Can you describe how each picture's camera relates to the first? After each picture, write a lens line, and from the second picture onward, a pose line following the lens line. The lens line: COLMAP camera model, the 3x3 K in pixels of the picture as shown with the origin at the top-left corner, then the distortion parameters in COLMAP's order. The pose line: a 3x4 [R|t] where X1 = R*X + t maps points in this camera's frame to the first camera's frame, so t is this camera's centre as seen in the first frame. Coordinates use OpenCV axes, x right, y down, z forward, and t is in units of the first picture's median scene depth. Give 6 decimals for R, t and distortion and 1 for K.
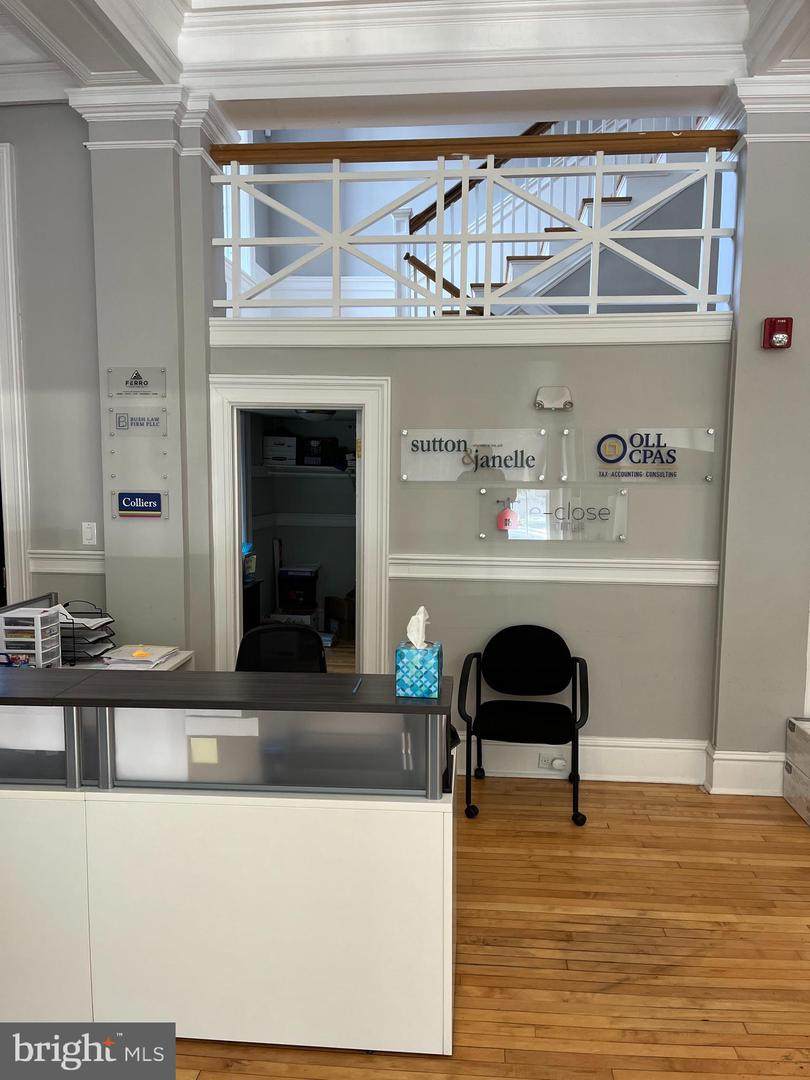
lens RADIAL K [[726.3, 0, 403.2], [0, 726.3, 597.6], [0, 0, 1]] dist [0.008369, -0.057001]
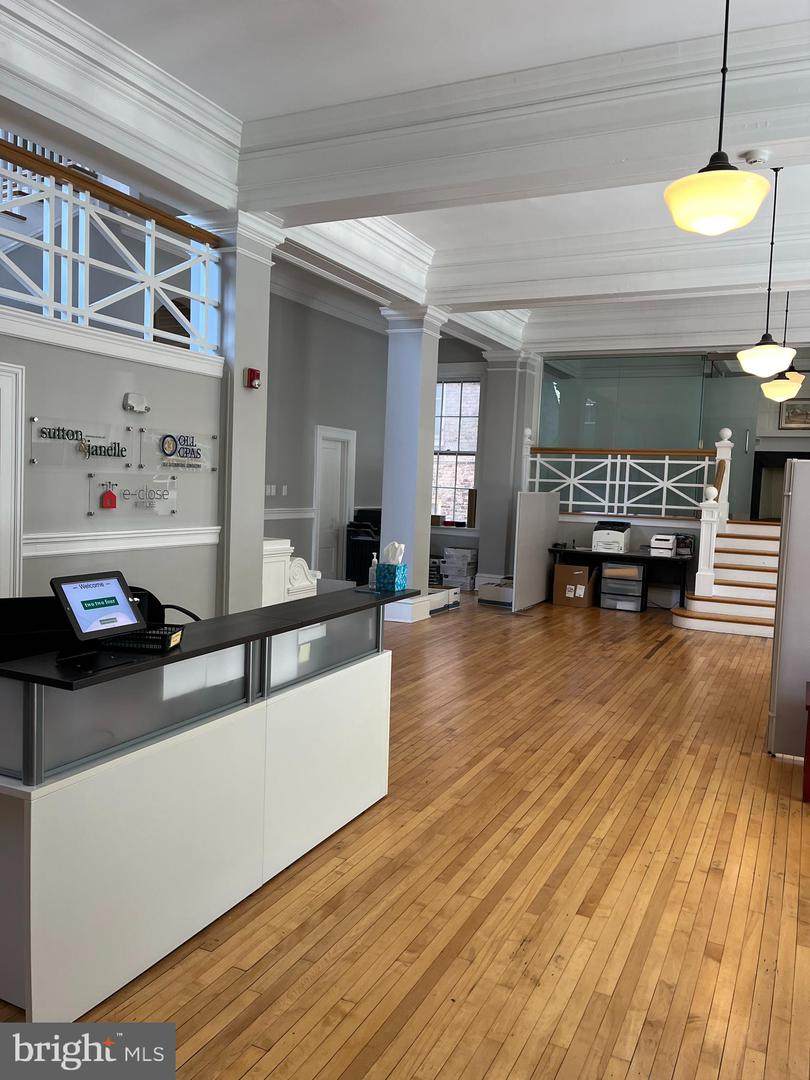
lens RADIAL K [[806.1, 0, 405.0], [0, 806.1, 540.0], [0, 0, 1]] dist [-0.001306, -0.002324]
pose [[0.349167, -0.059125, 0.935194, -0.945566], [0.104301, 0.994258, 0.023917, -0.024117], [-0.931238, 0.089190, 0.353328, 0.097663]]
